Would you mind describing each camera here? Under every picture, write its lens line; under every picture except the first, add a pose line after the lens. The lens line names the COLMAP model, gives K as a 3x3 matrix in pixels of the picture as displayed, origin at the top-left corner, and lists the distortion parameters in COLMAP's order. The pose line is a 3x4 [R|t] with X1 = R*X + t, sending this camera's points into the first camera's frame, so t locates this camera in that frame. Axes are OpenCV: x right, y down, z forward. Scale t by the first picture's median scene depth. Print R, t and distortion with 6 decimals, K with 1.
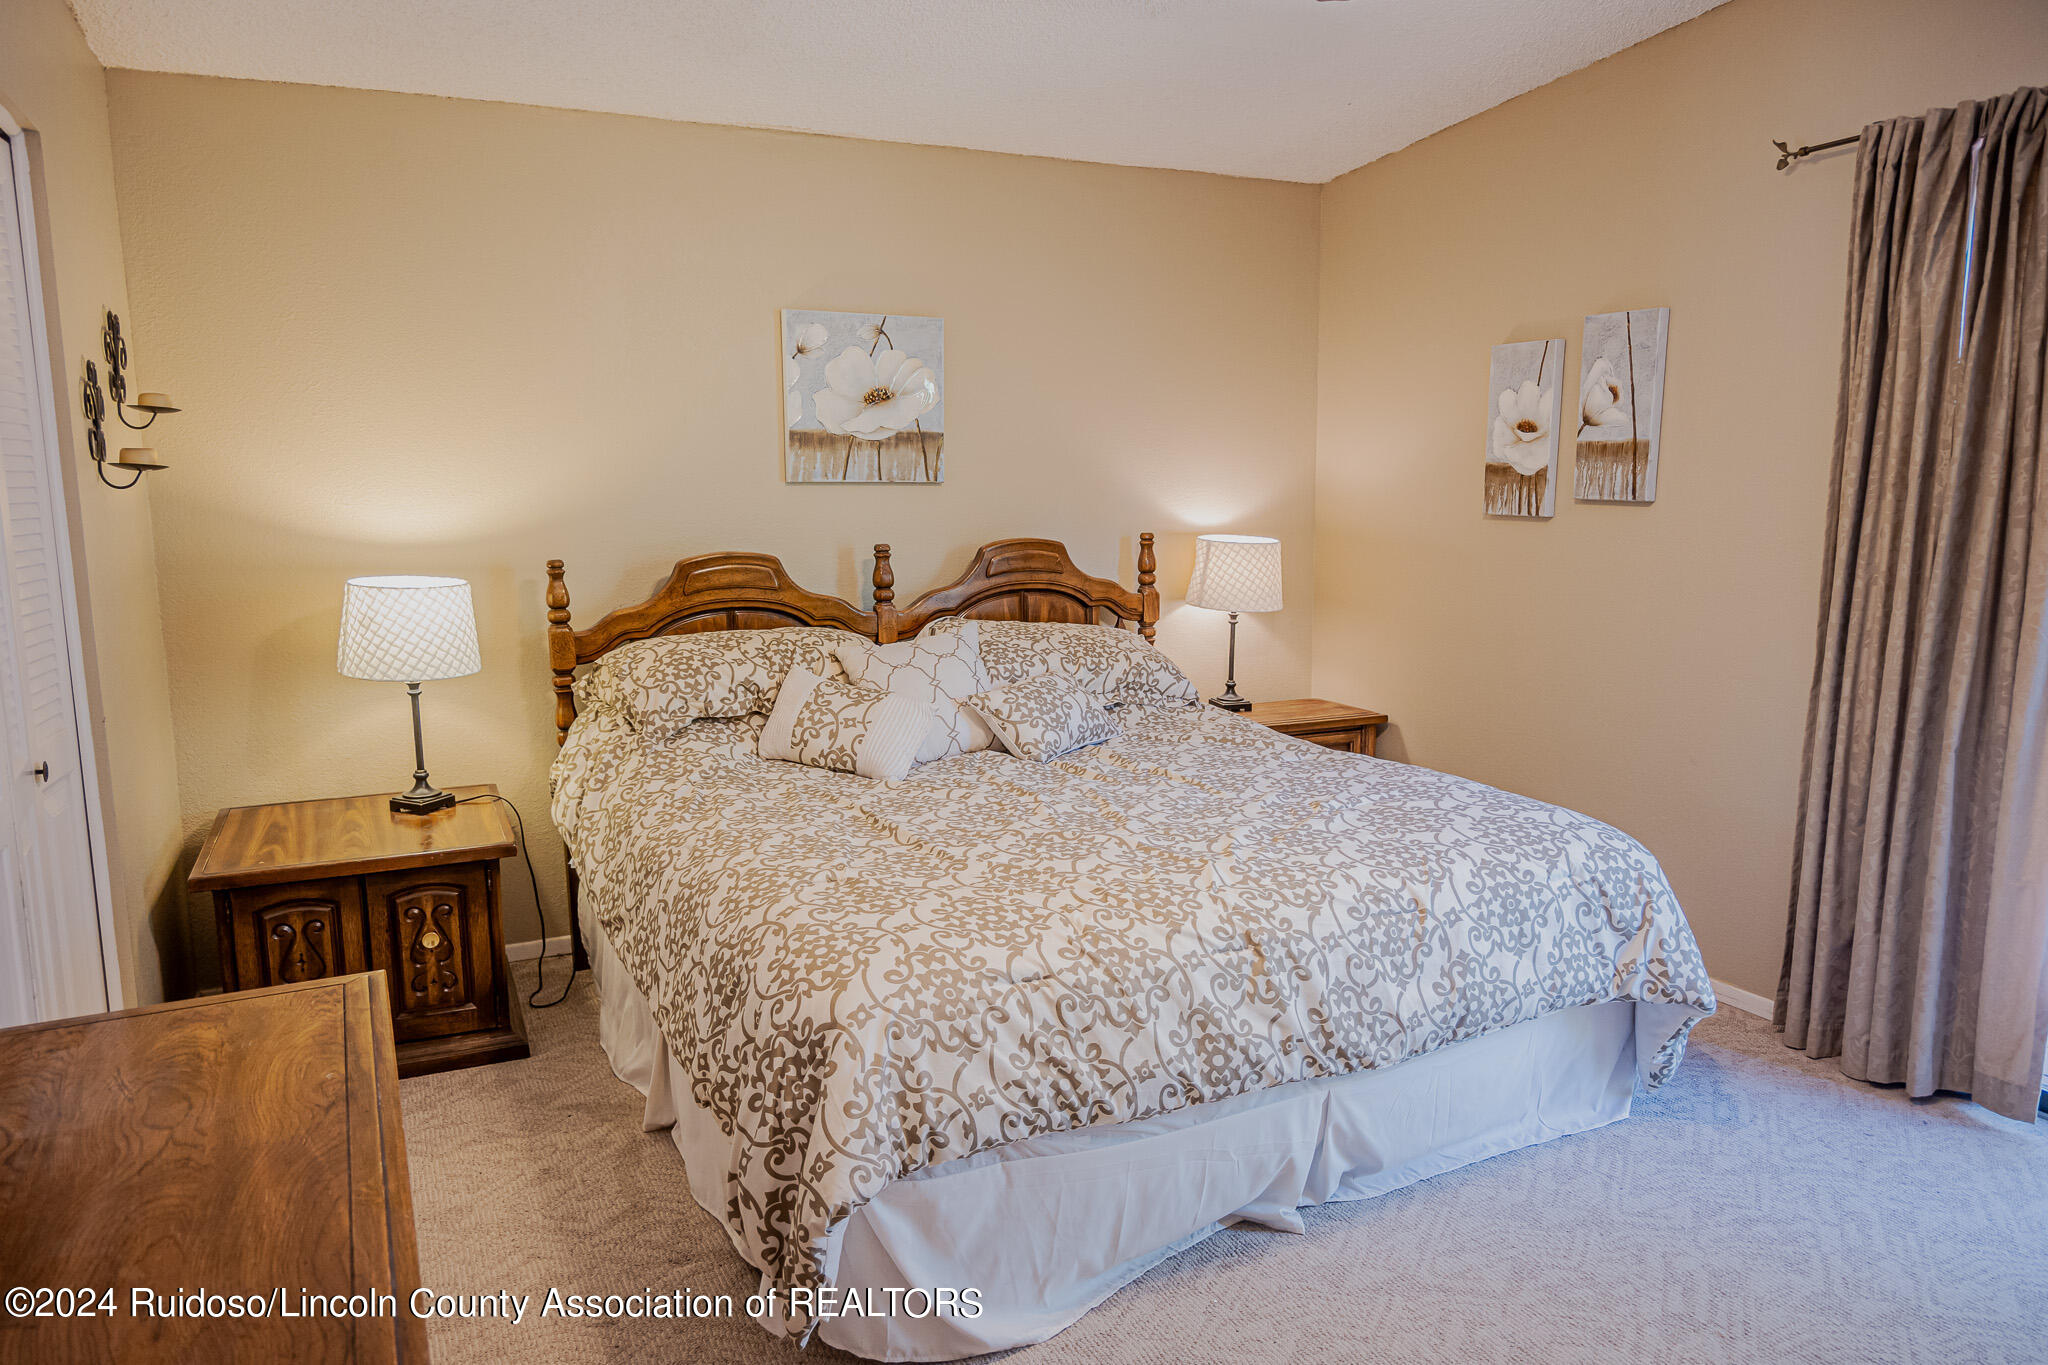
lens RADIAL K [[1390.5, 0, 1017.4], [0, 1390.5, 683.1], [0, 0, 1]] dist [0.002981, -0.001116]
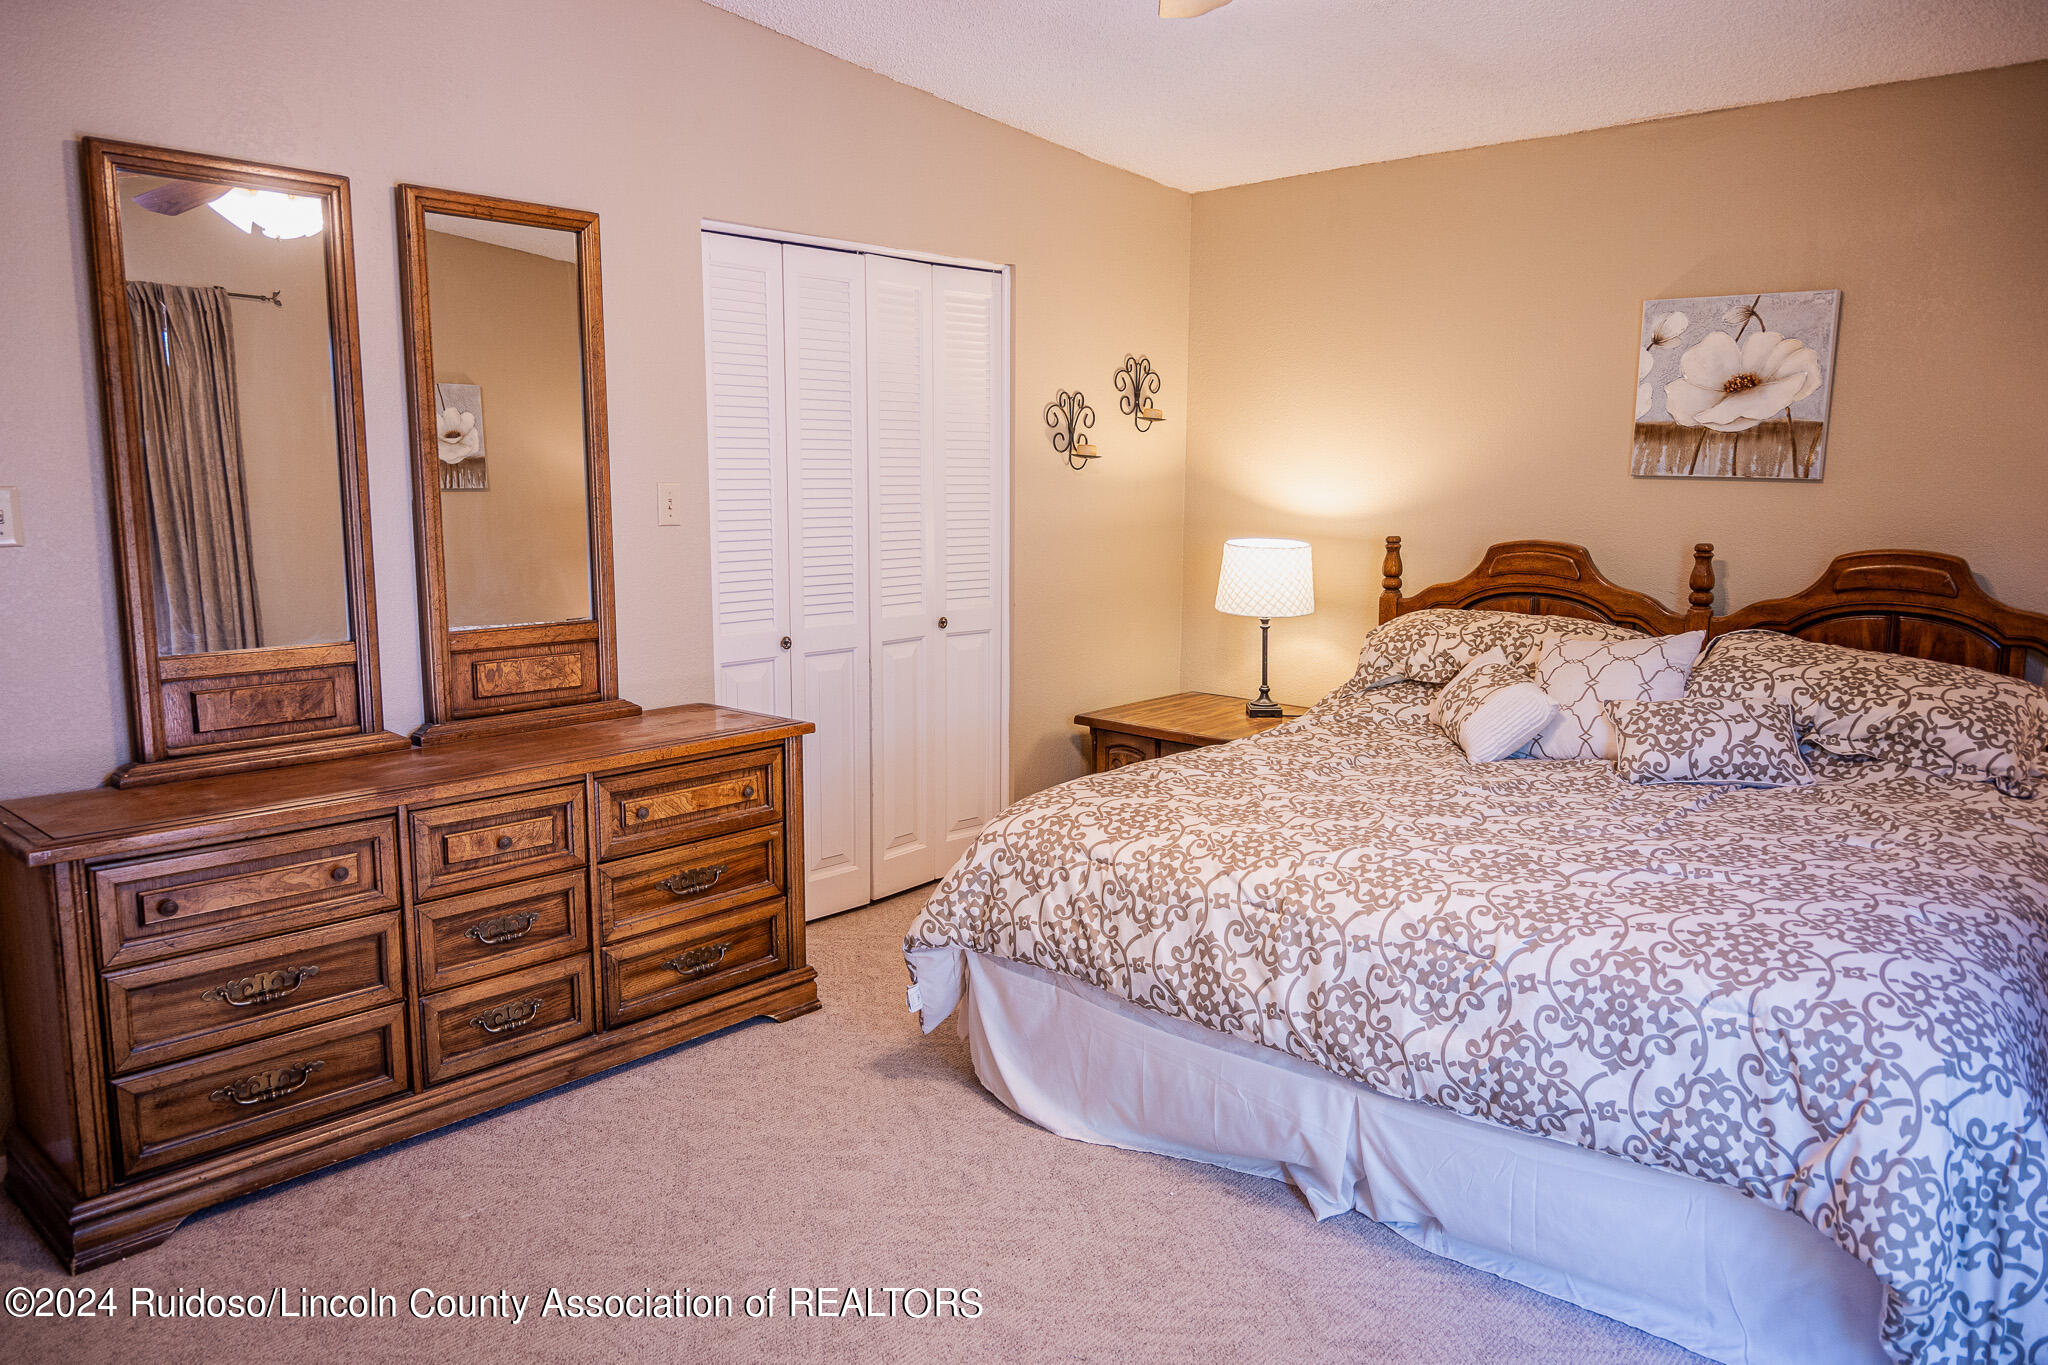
lens RADIAL K [[1390.5, 0, 1017.4], [0, 1390.5, 683.1], [0, 0, 1]] dist [0.002981, -0.001116]
pose [[0.379349, 0.153238, -0.912476, 0.950535], [-0.150027, 0.983327, 0.102764, -0.055896], [0.913009, 0.097913, 0.396014, 0.352597]]
